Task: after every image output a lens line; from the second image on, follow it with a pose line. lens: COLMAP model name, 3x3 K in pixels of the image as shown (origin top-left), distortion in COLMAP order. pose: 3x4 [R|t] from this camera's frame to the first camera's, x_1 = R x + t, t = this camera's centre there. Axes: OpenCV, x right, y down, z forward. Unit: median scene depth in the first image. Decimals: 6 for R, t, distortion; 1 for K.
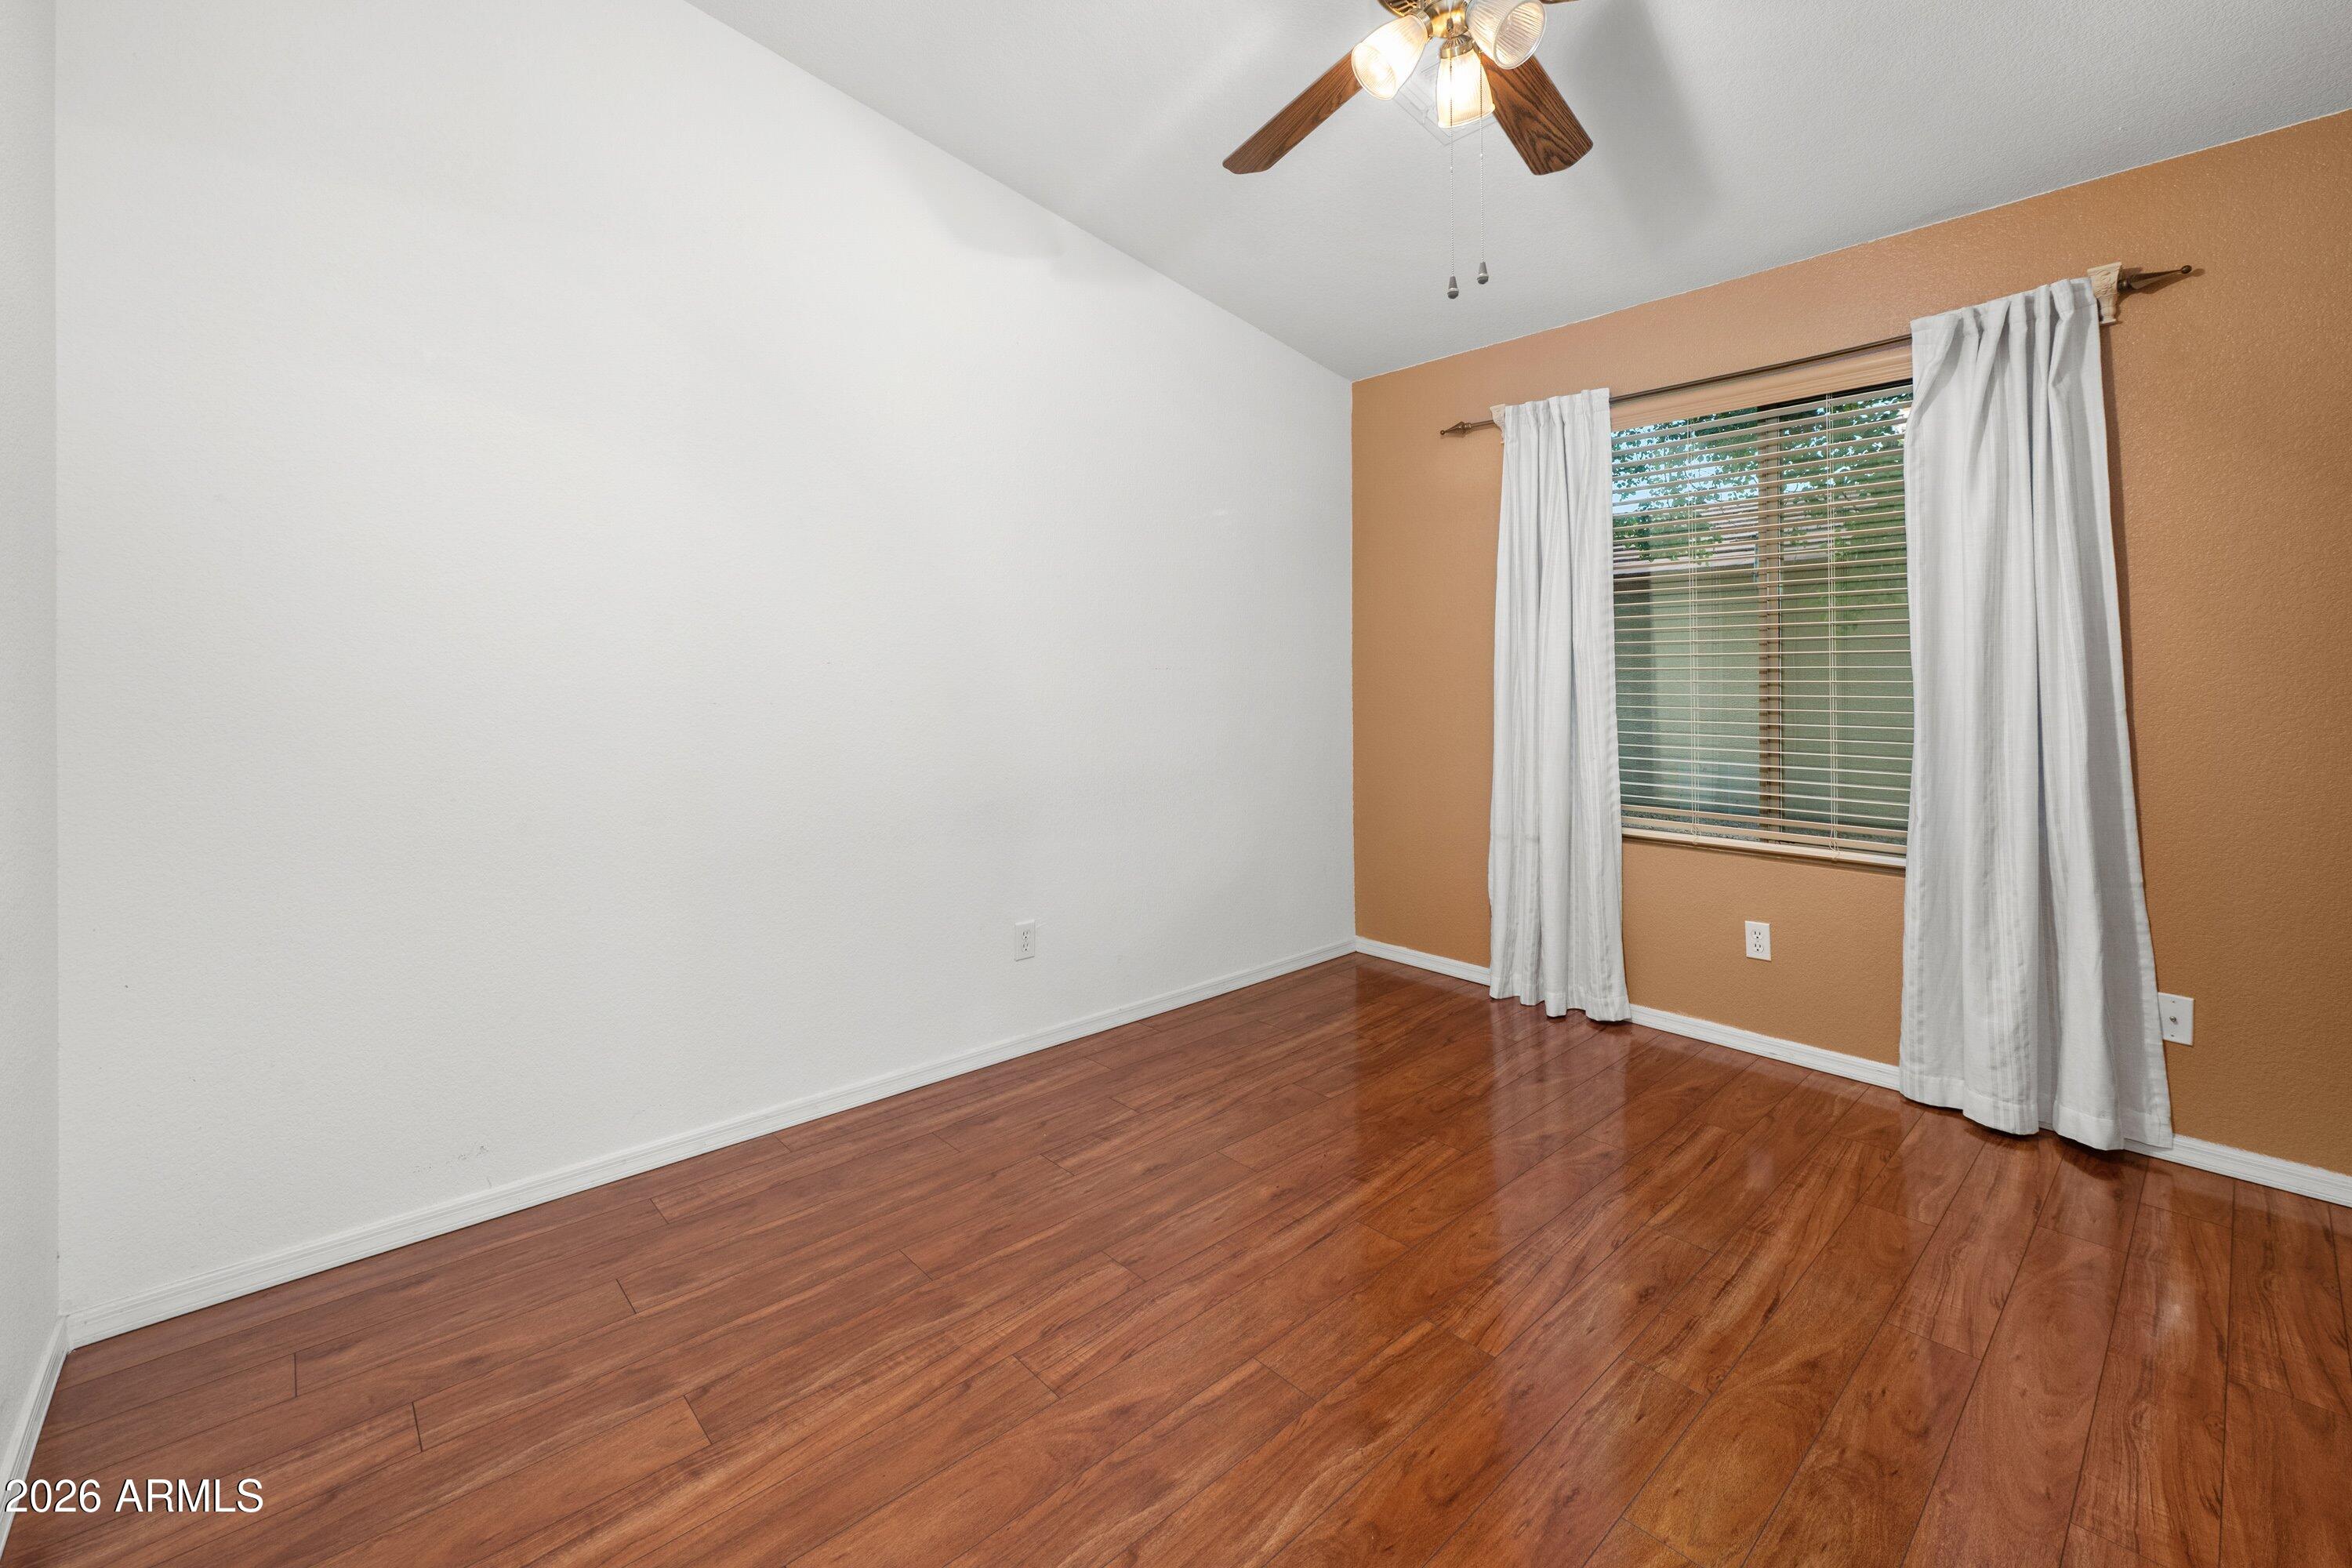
lens RADIAL K [[973.3, 0, 1178.3], [0, 973.3, 683.1], [0, 0, 1]] dist [0.002035, -0.000107]
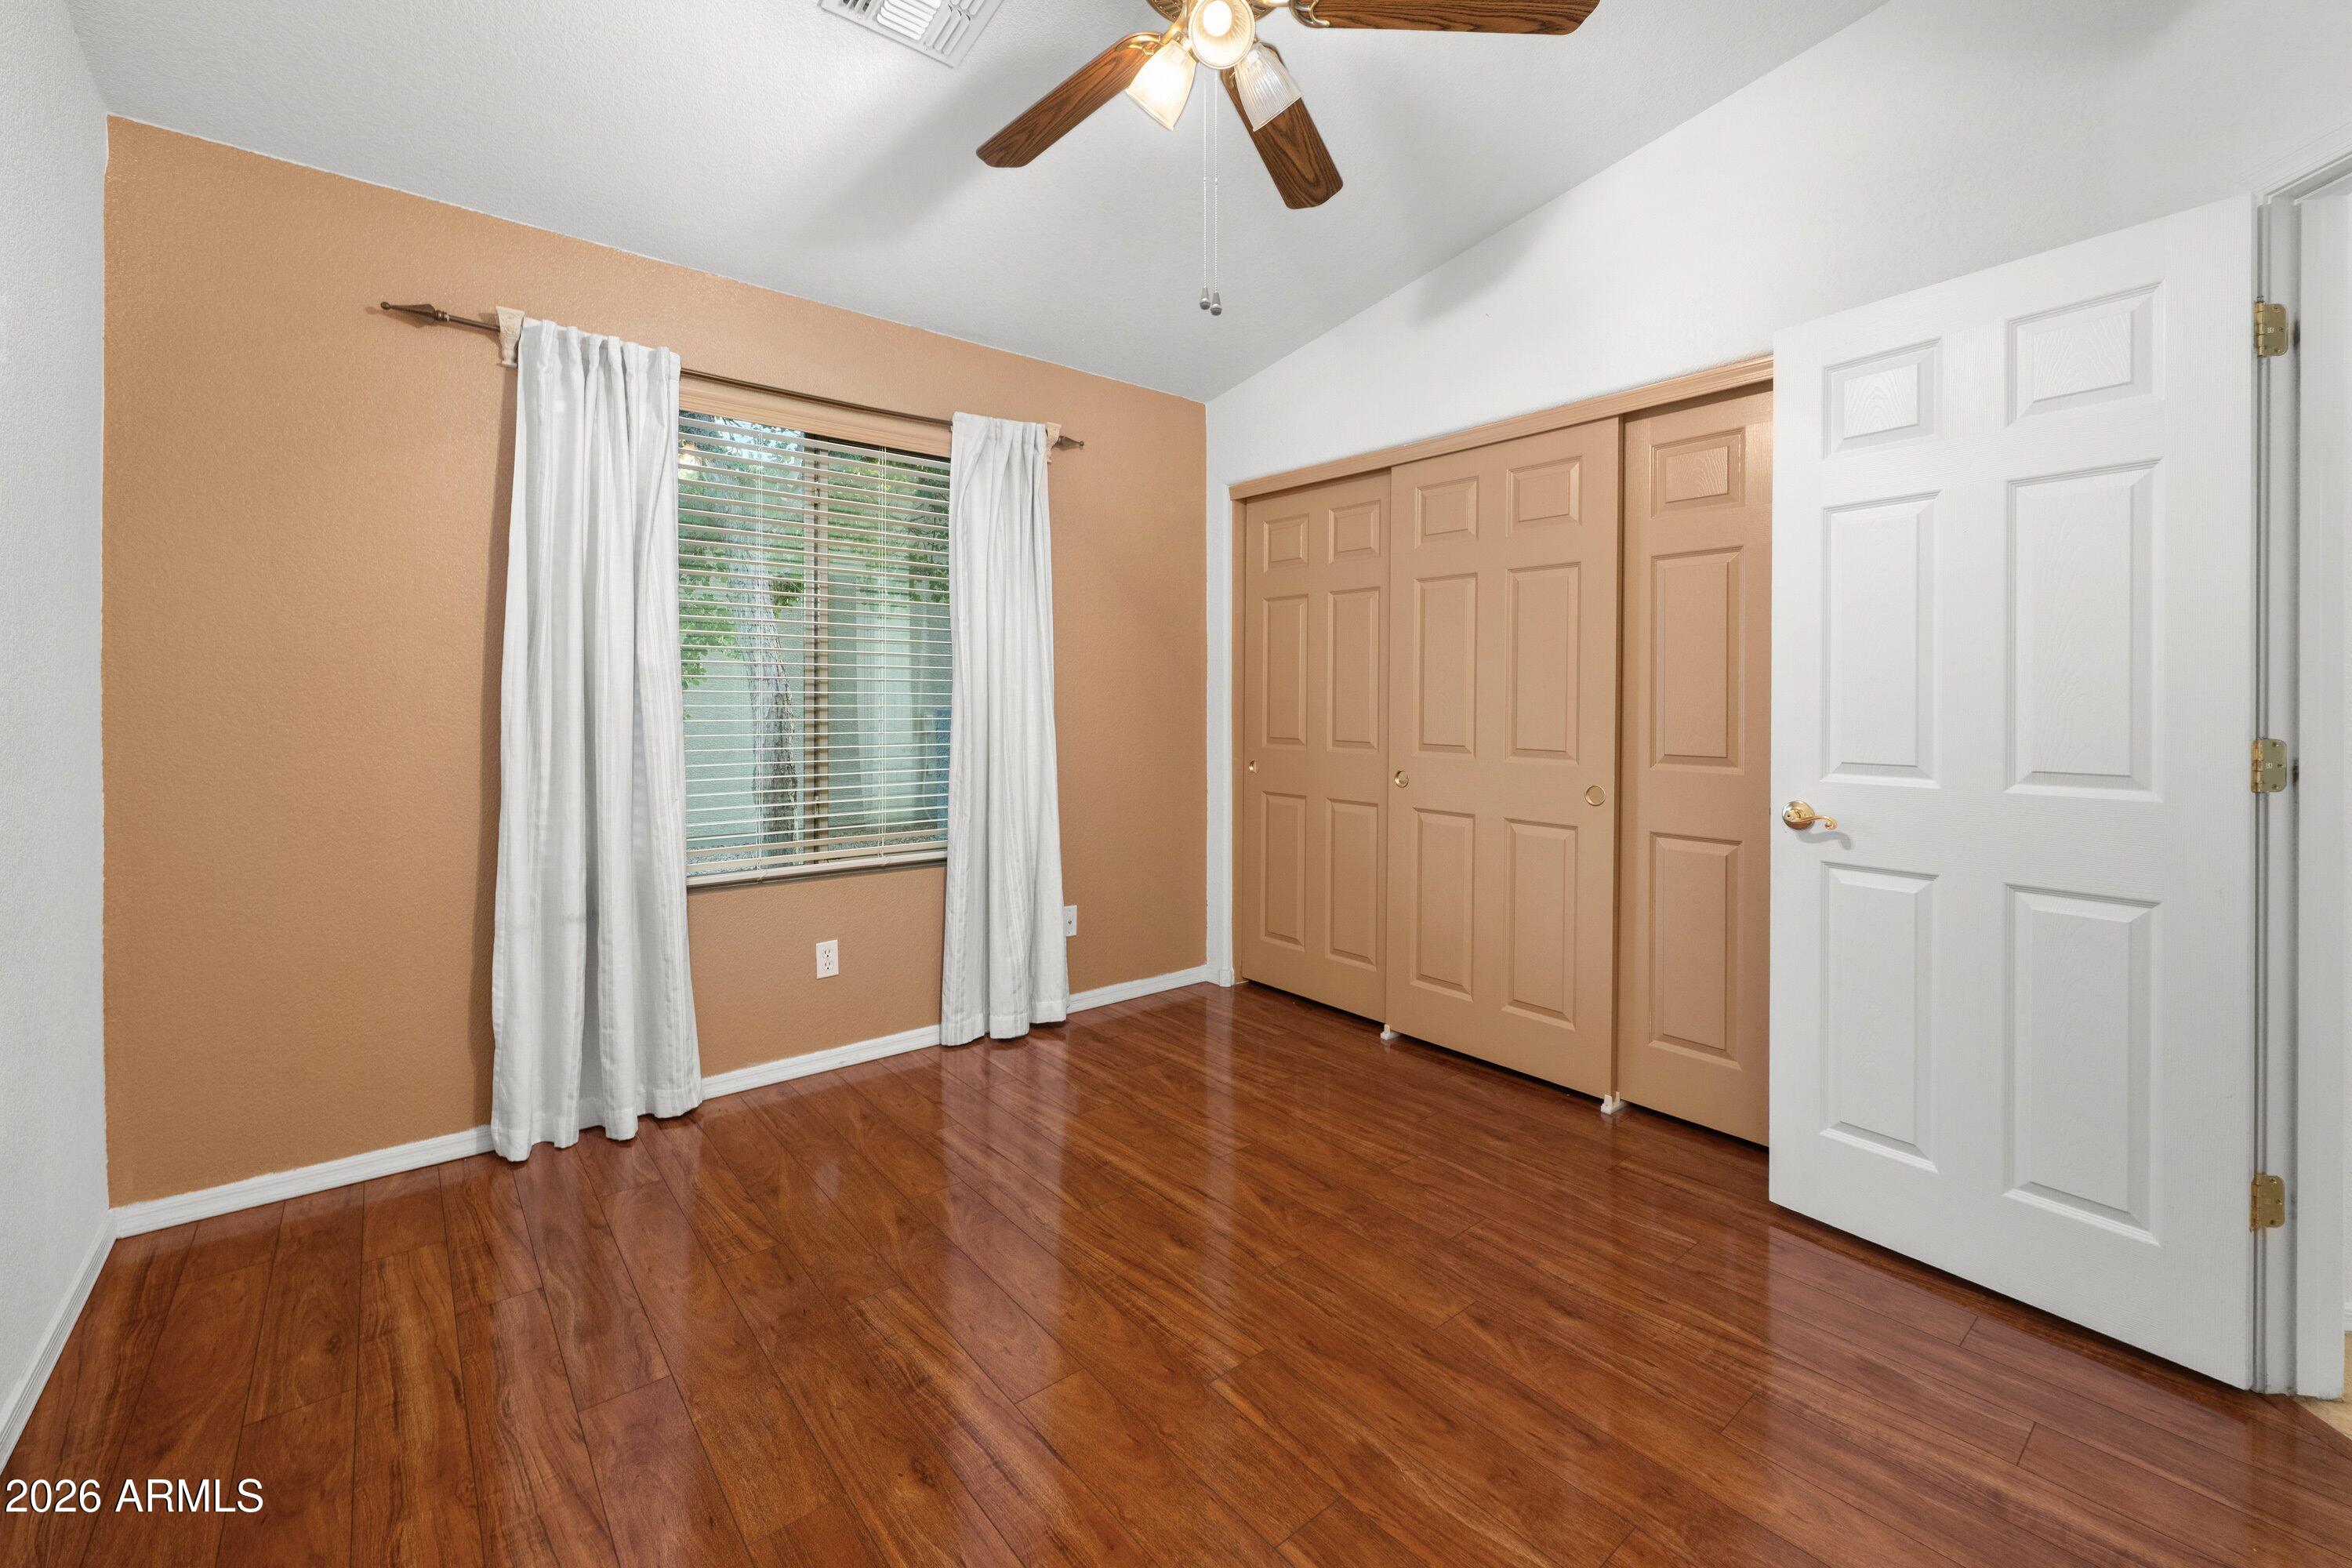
lens RADIAL K [[976.7, 0, 1179.8], [0, 976.7, 703.1], [0, 0, 1]] dist [-0.001186, -0.000473]
pose [[0.049587, -0.000094, 0.998770, -0.458741], [0.003238, 0.999995, -0.000067, -0.003230], [-0.998765, 0.003237, 0.049587, 0.650995]]
